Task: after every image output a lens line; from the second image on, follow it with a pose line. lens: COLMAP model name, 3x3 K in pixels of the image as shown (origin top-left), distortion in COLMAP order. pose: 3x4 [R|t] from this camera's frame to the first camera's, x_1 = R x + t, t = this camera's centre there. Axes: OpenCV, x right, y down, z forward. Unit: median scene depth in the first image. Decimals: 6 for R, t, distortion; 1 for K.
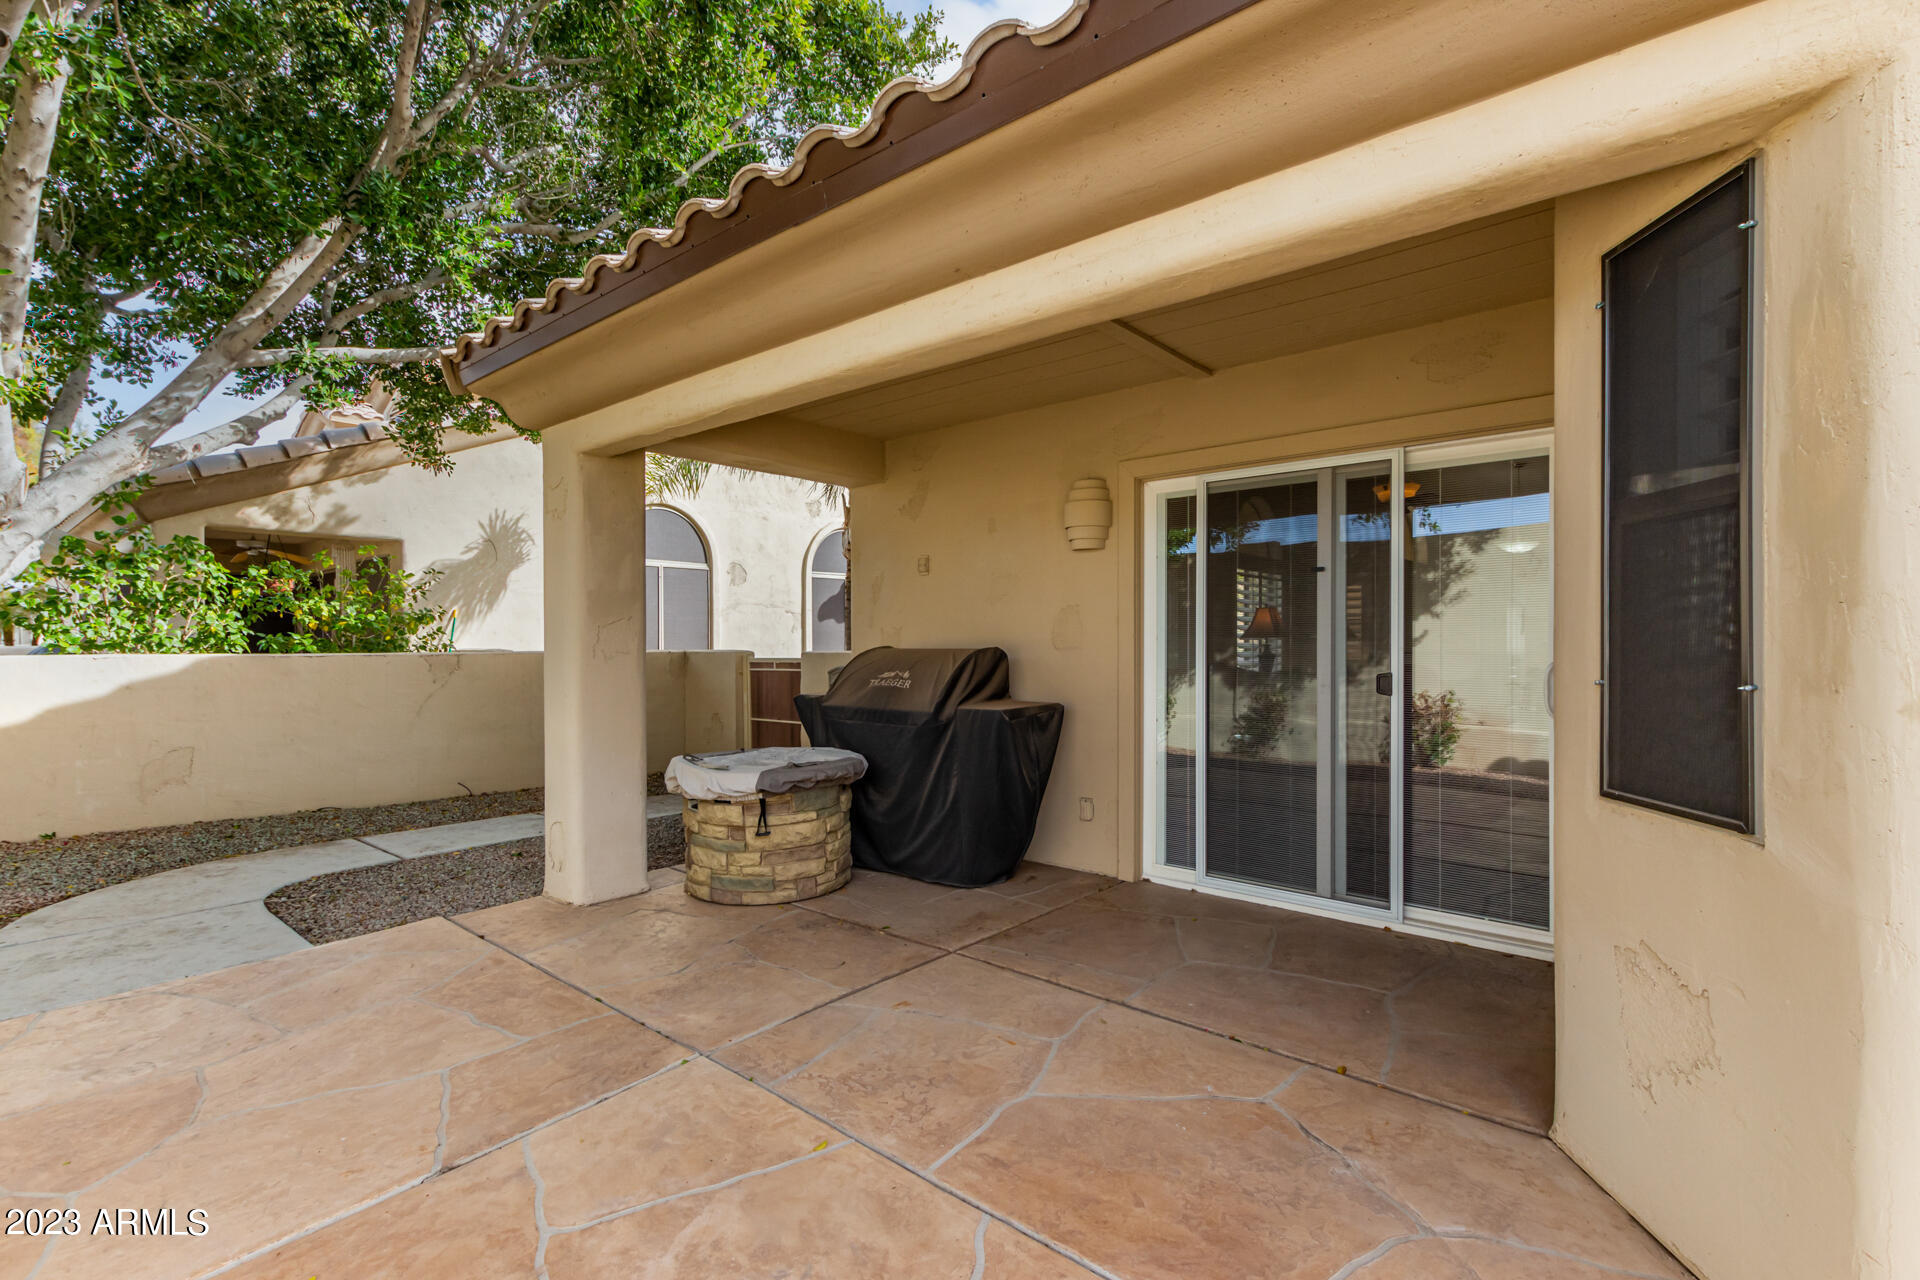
lens RADIAL K [[879.8, 0, 973.3], [0, 879.8, 645.7], [0, 0, 1]] dist [0.023581, -0.000559]
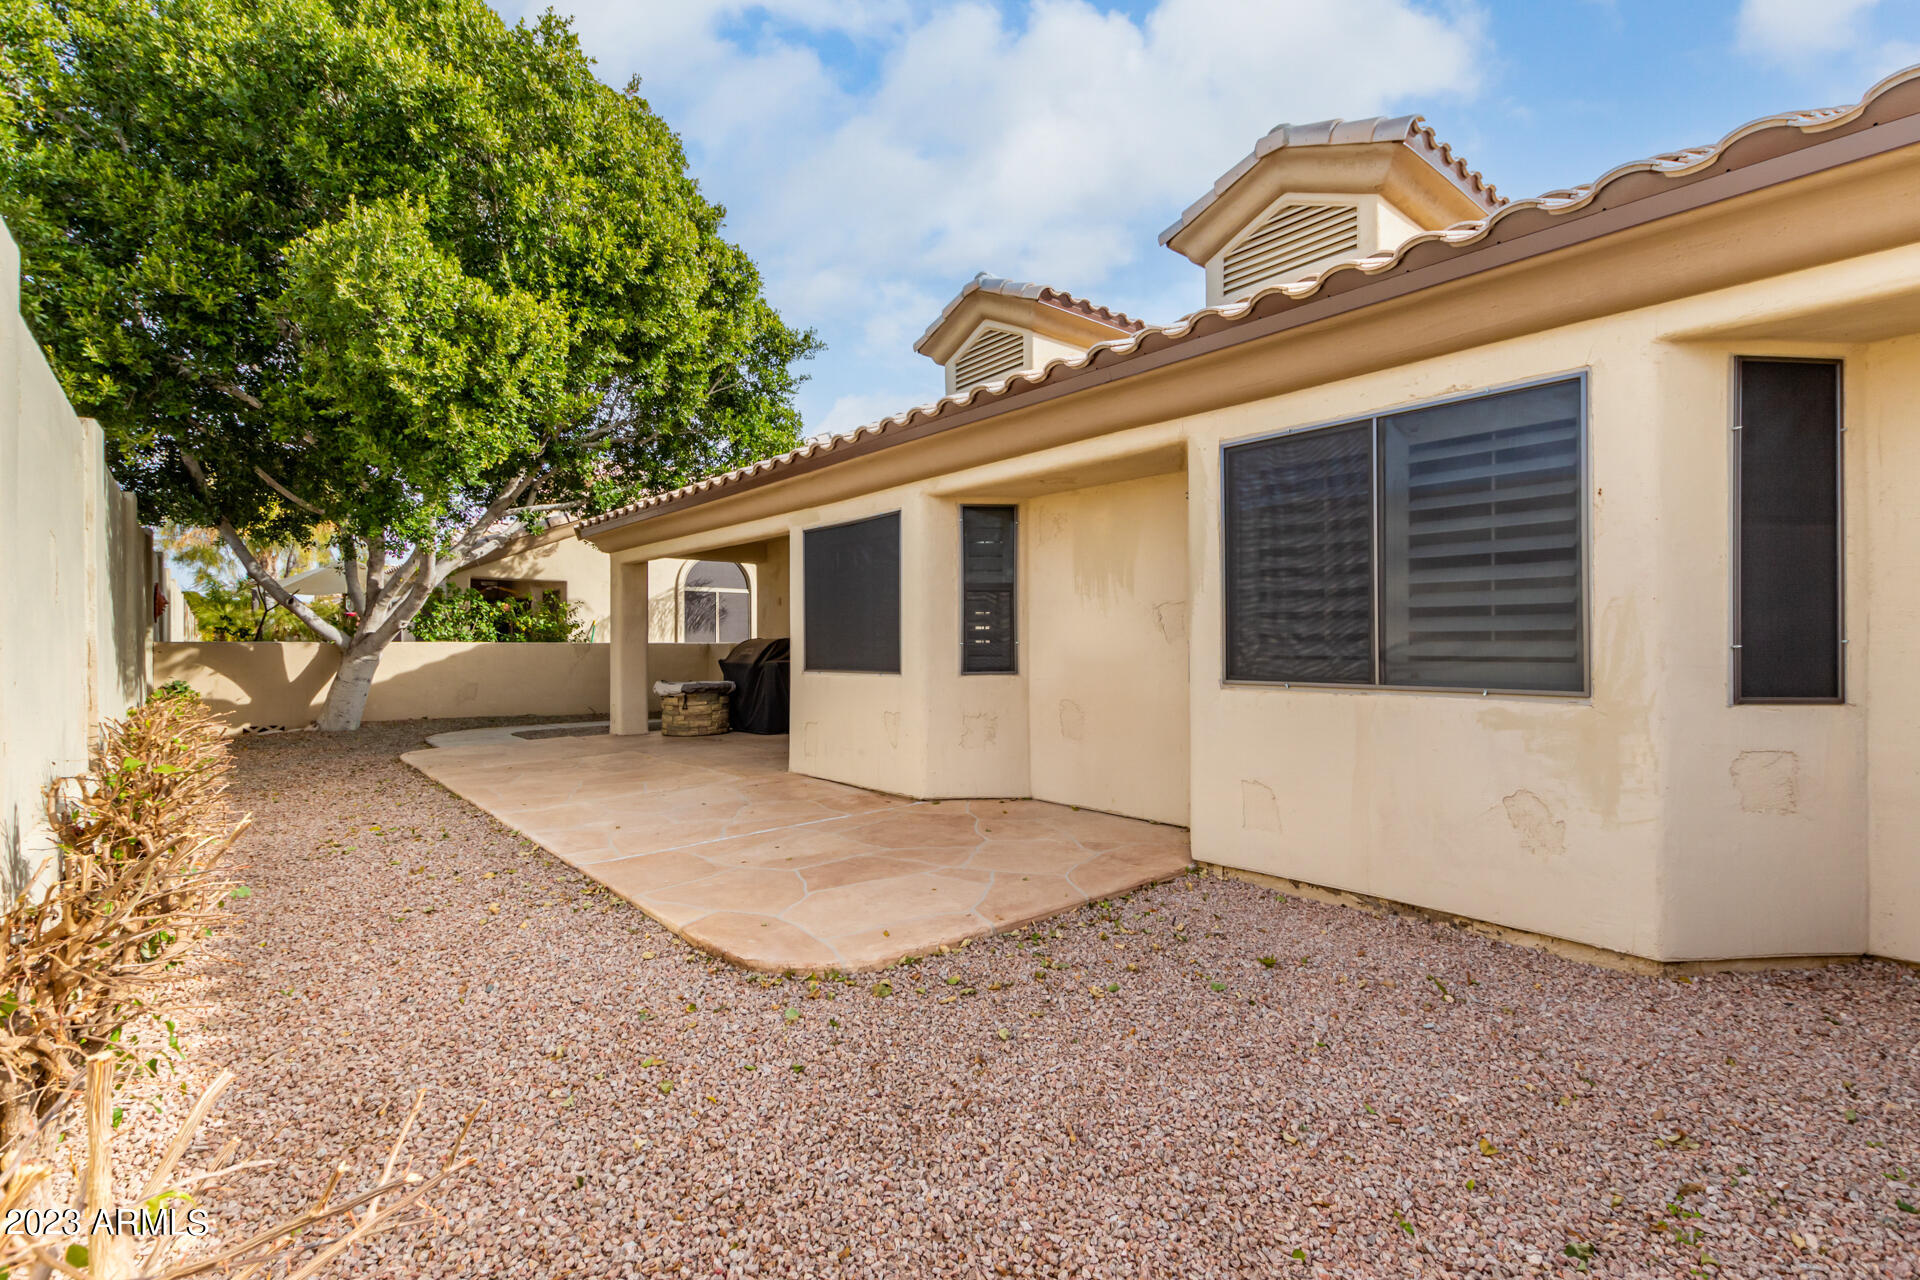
lens RADIAL K [[879.8, 0, 973.3], [0, 879.8, 645.7], [0, 0, 1]] dist [0.023581, -0.000559]
pose [[0.988709, 0.001891, -0.149834, 0.670244], [-0.002607, 0.999986, -0.004584, 0.024240], [0.149824, 0.004923, 0.988700, -0.980353]]
